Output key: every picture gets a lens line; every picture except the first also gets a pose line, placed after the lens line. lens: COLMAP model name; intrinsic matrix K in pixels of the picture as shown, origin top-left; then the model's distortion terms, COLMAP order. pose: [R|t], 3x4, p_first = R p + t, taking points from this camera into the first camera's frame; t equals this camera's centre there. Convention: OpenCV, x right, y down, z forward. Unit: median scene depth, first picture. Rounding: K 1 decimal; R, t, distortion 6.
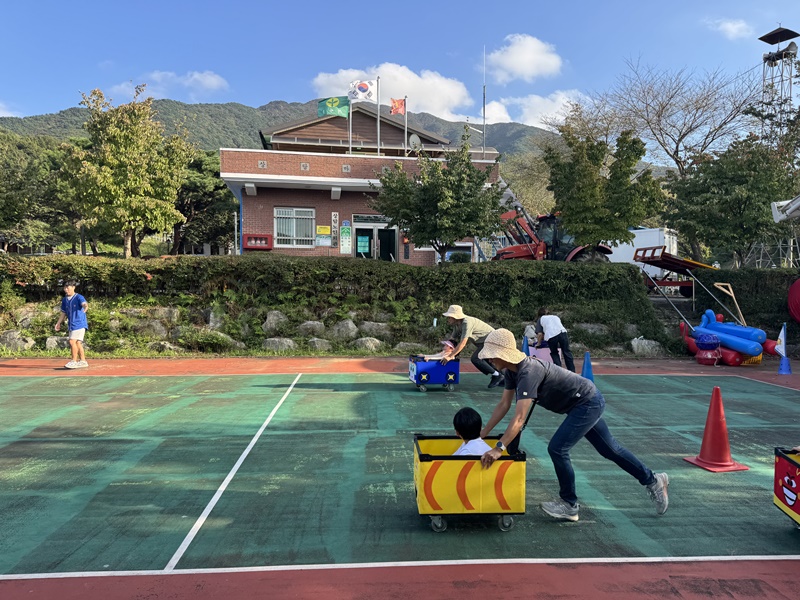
lens RADIAL K [[564.0, 0, 395.8], [0, 564.0, 297.1], [0, 0, 1]] dist [0.047762, -0.028681]
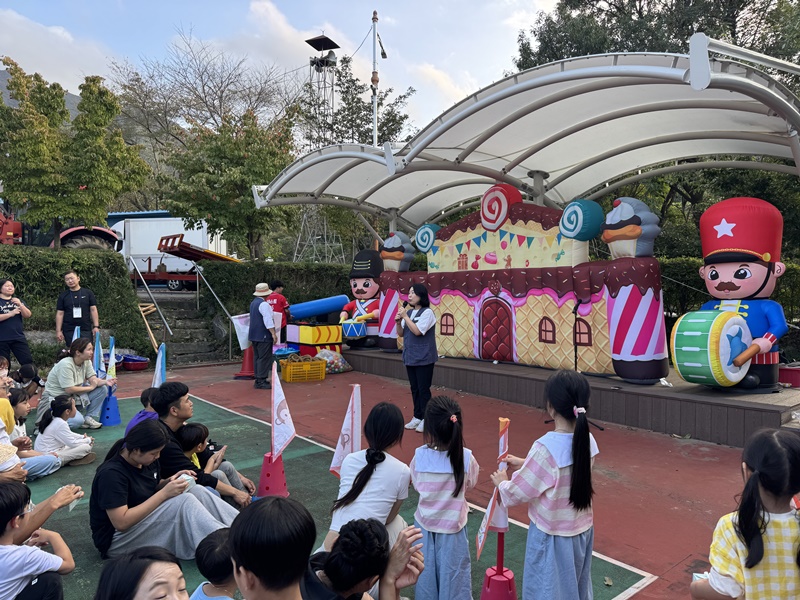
lens RADIAL K [[564.0, 0, 400.7], [0, 564.0, 296.5], [0, 0, 1]] dist [0.047762, -0.028681]
pose [[0.808092, -0.015469, 0.588854, 0.261540], [0.013513, 0.999879, 0.007723, 0.002713], [-0.588902, 0.001716, 0.808203, 0.123826]]
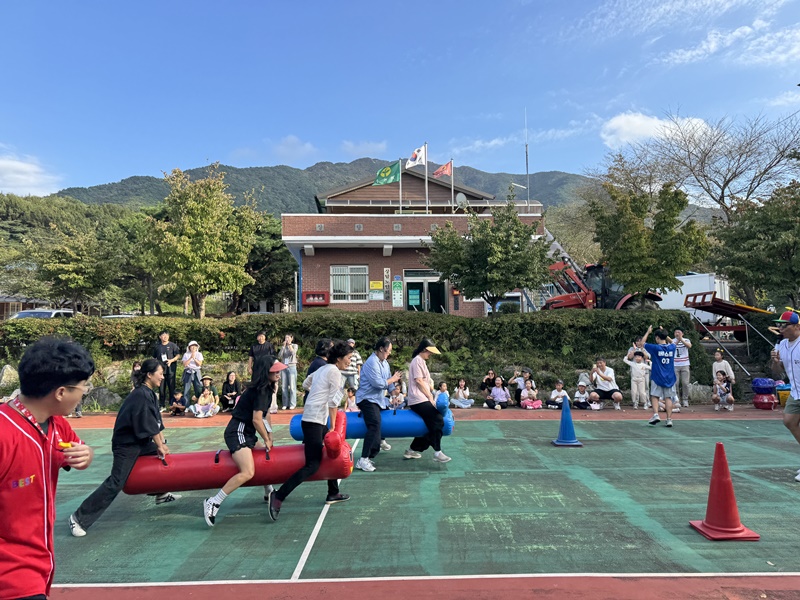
lens RADIAL K [[564.0, 0, 399.3], [0, 564.0, 301.9], [0, 0, 1]] dist [0.047762, -0.028681]
pose [[0.996912, -0.029398, -0.072814, -0.015432], [0.023438, 0.996407, -0.081387, -0.002115], [0.074945, 0.079429, 0.994019, -0.054630]]
